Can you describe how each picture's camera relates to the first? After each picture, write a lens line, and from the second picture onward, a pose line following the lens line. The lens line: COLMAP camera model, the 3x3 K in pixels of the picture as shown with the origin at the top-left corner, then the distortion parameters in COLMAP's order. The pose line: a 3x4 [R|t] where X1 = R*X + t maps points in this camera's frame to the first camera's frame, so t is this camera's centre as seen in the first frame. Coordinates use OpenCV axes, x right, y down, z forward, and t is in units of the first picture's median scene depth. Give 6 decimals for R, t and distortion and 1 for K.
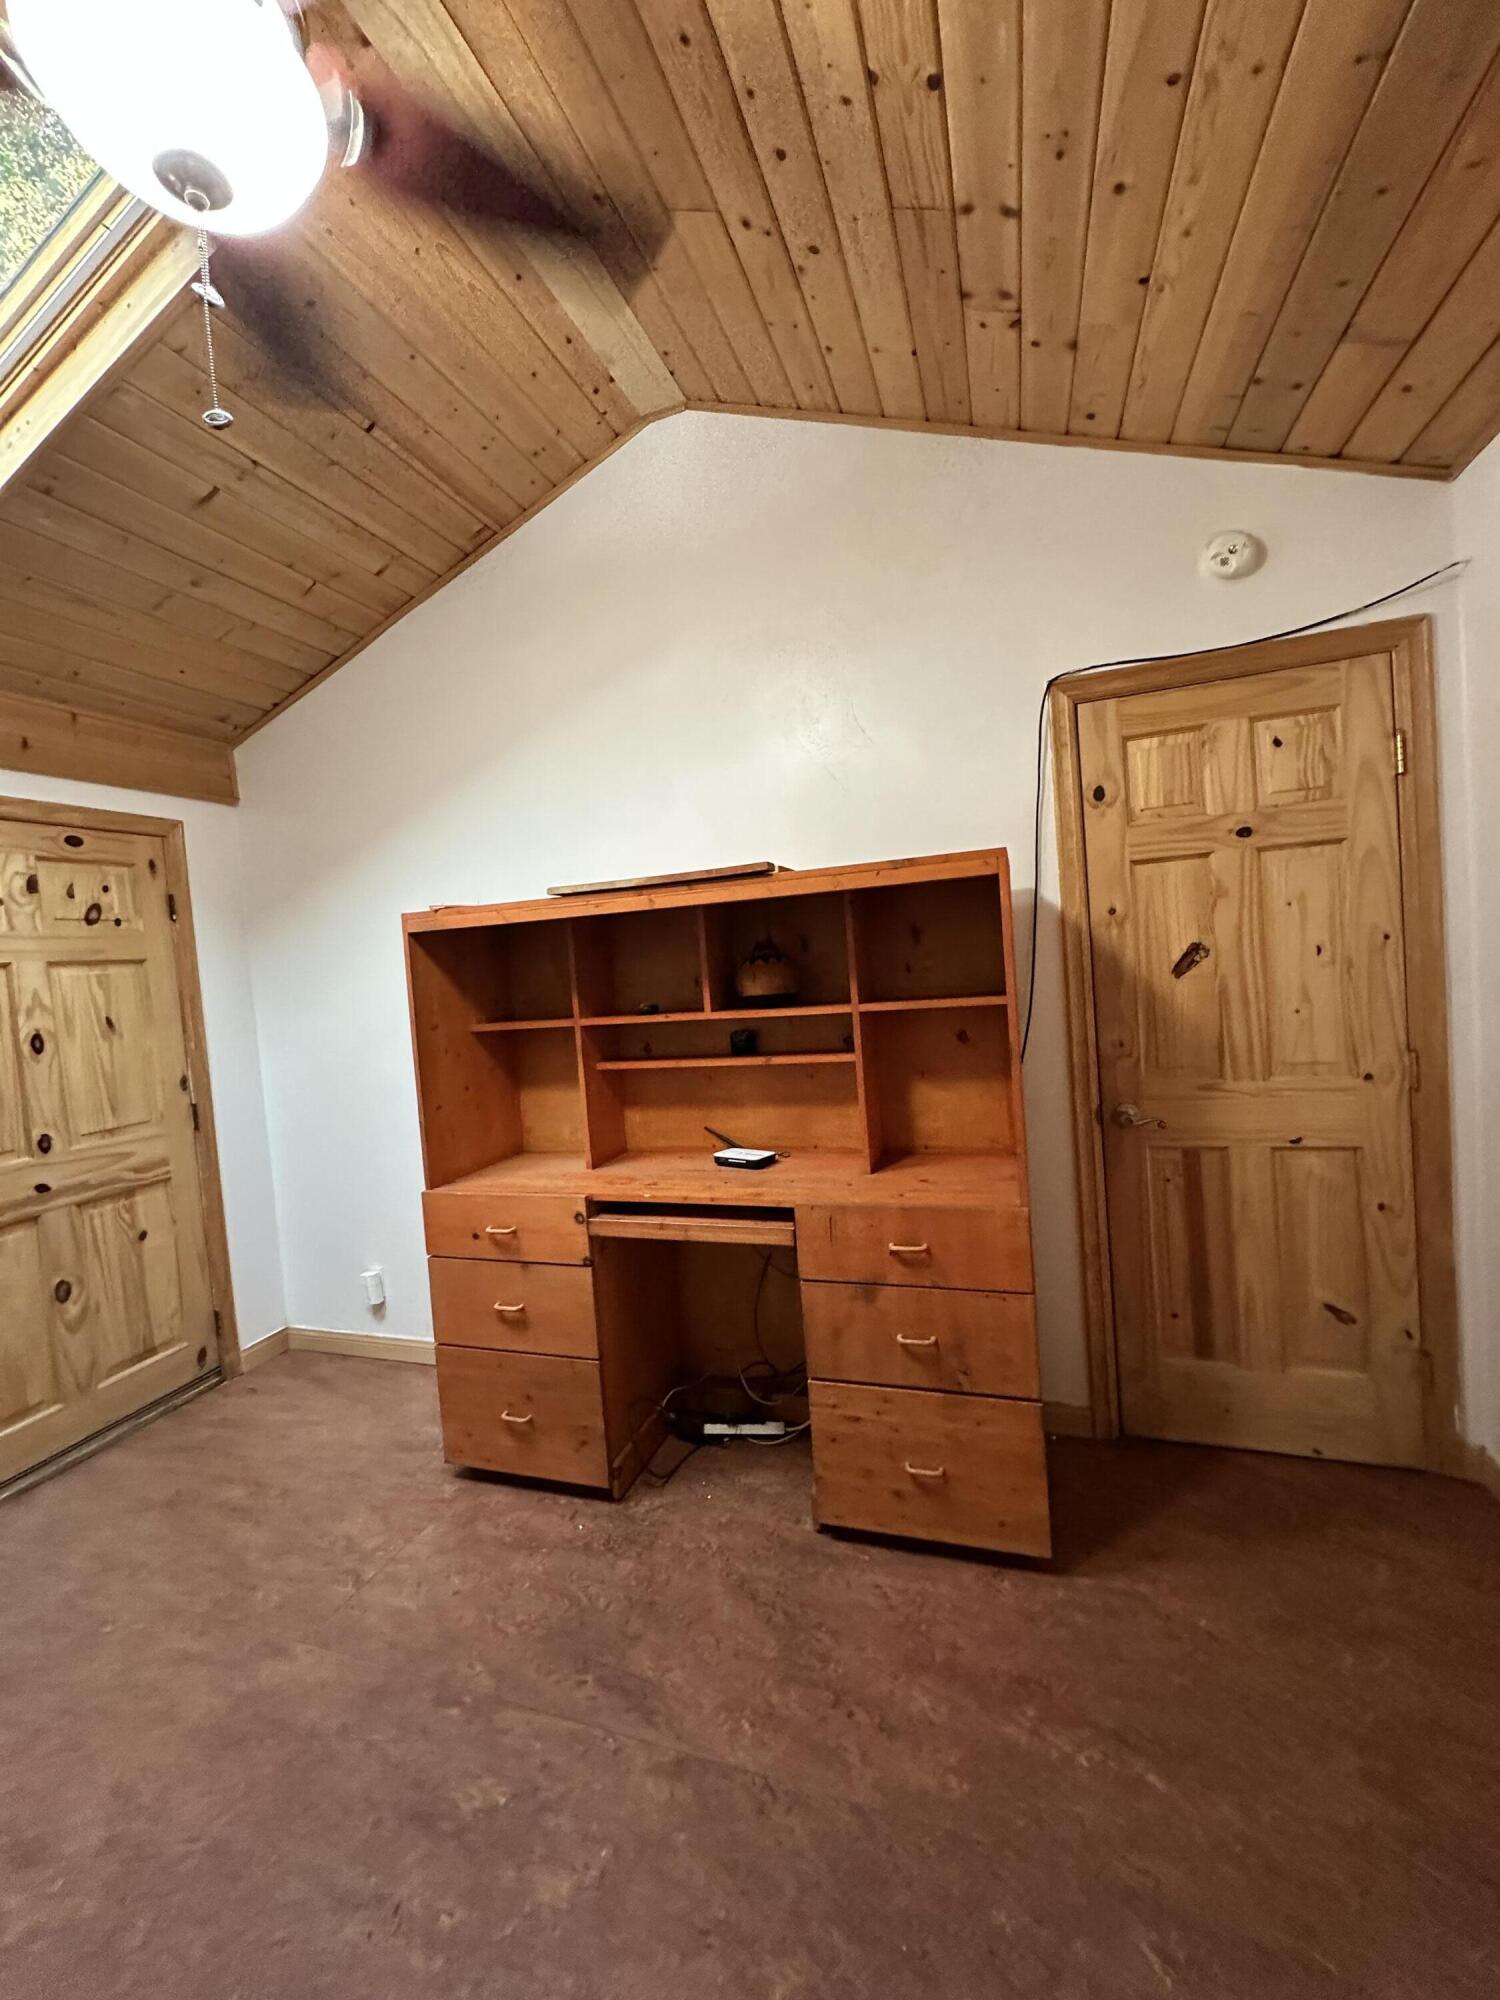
lens RADIAL K [[803.0, 0, 751.5], [0, 803.0, 994.8], [0, 0, 1]] dist [-0.000566, 0.000215]
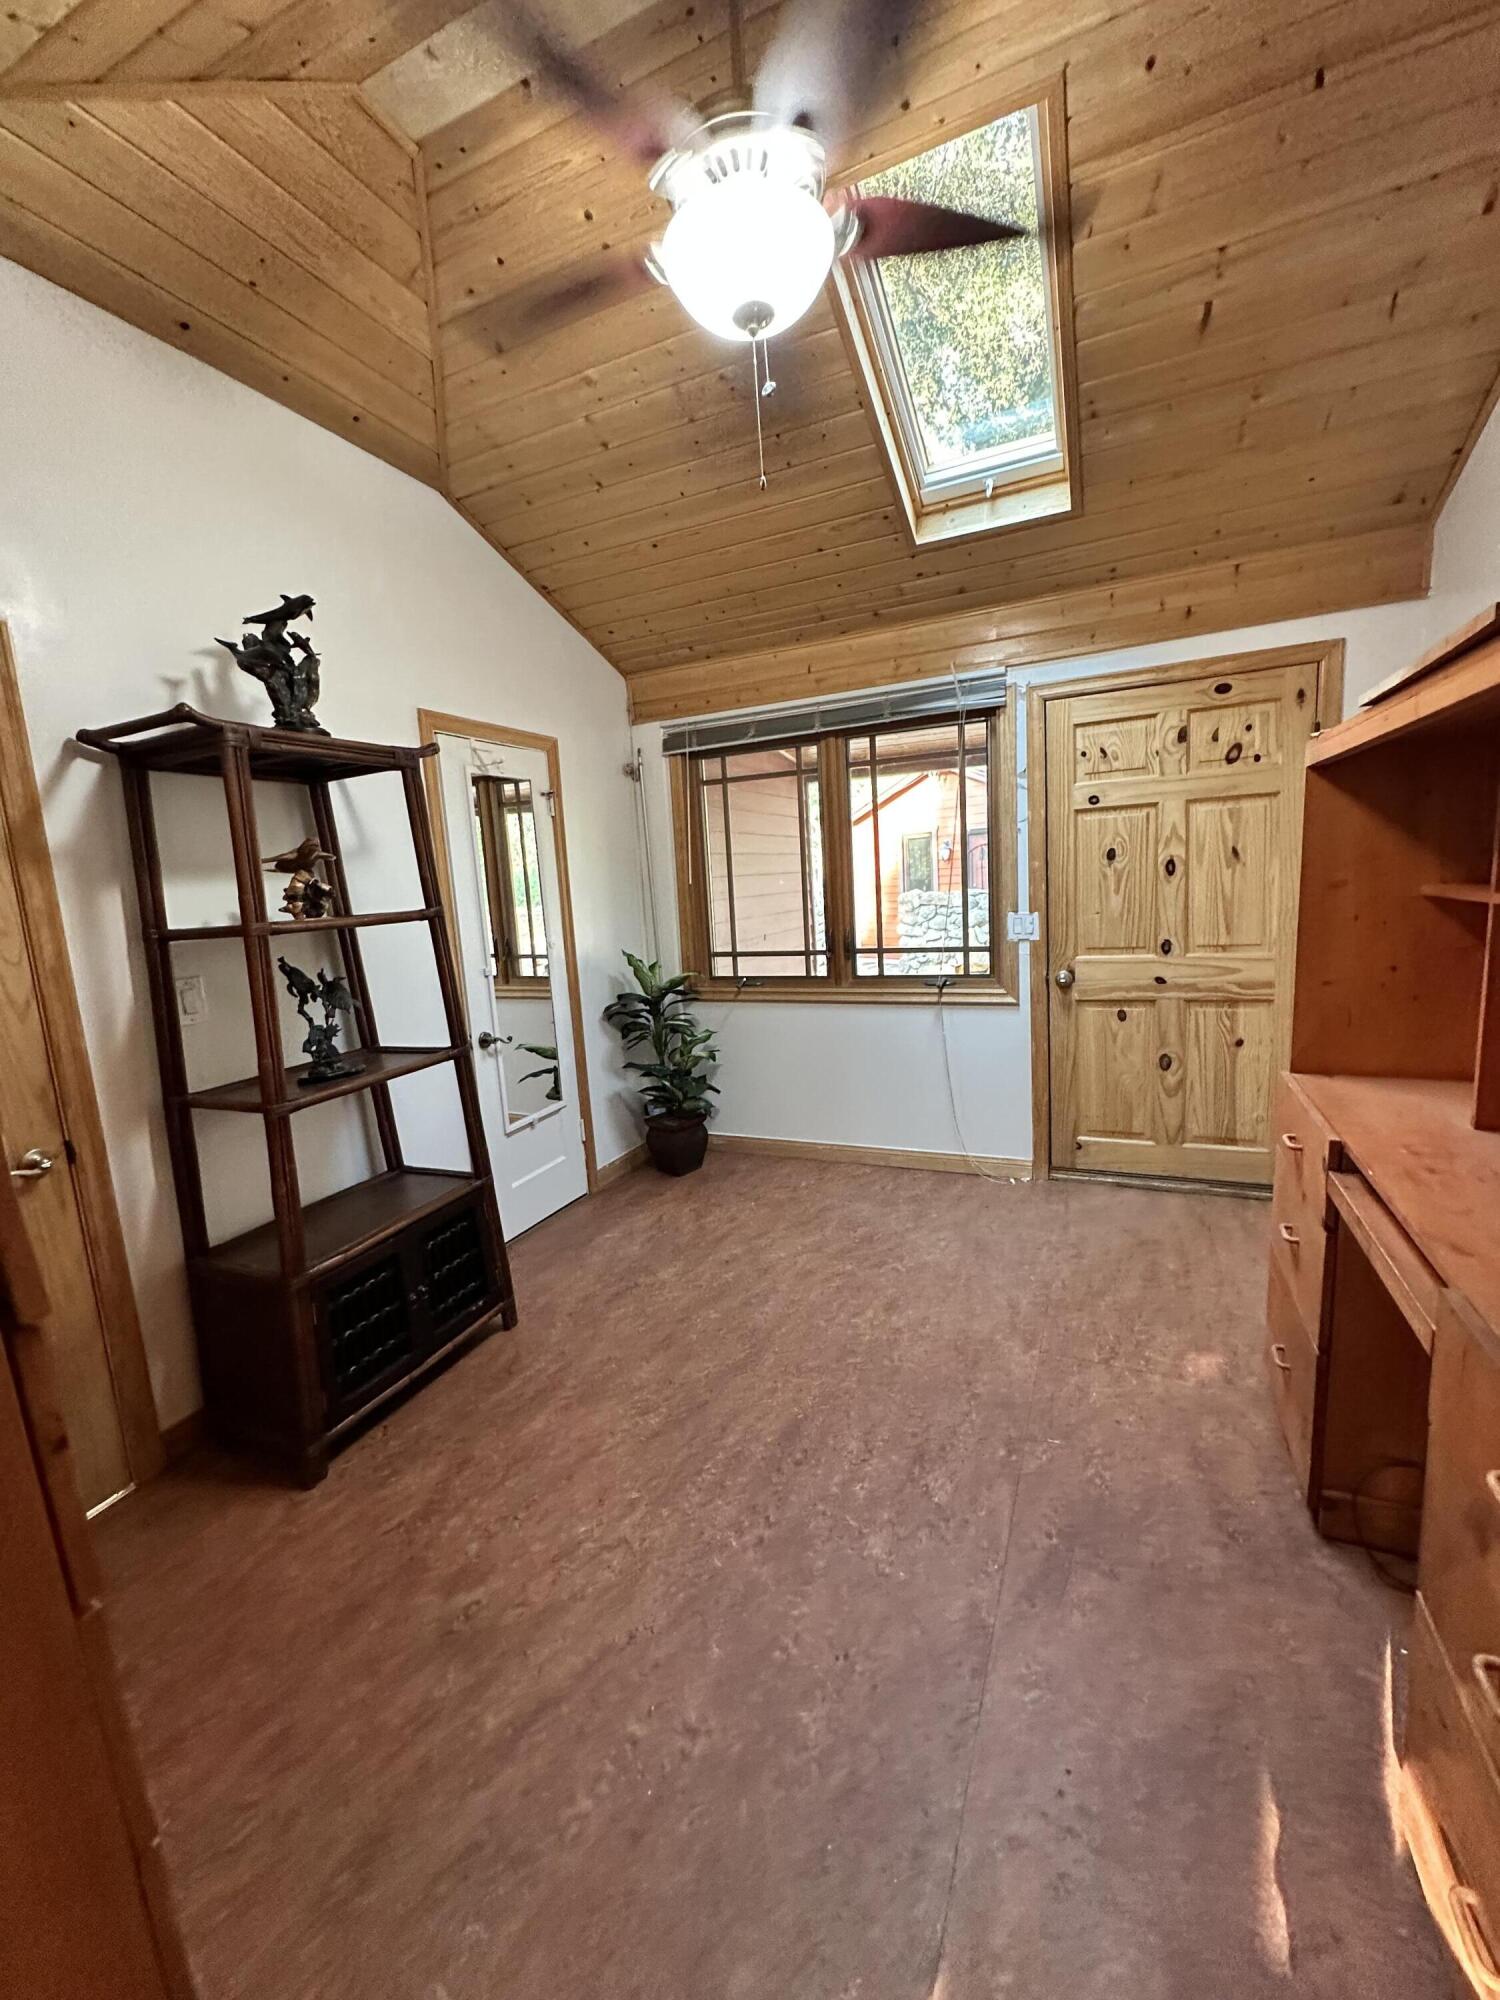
lens RADIAL K [[803.0, 0, 750.2], [0, 803.0, 996.1], [0, 0, 1]] dist [-0.000566, 0.000215]
pose [[-0.092473, 0.229771, -0.968842, 0.427692], [0.026471, 0.973234, 0.228286, -0.046543], [0.995363, -0.004536, -0.096081, 0.455853]]
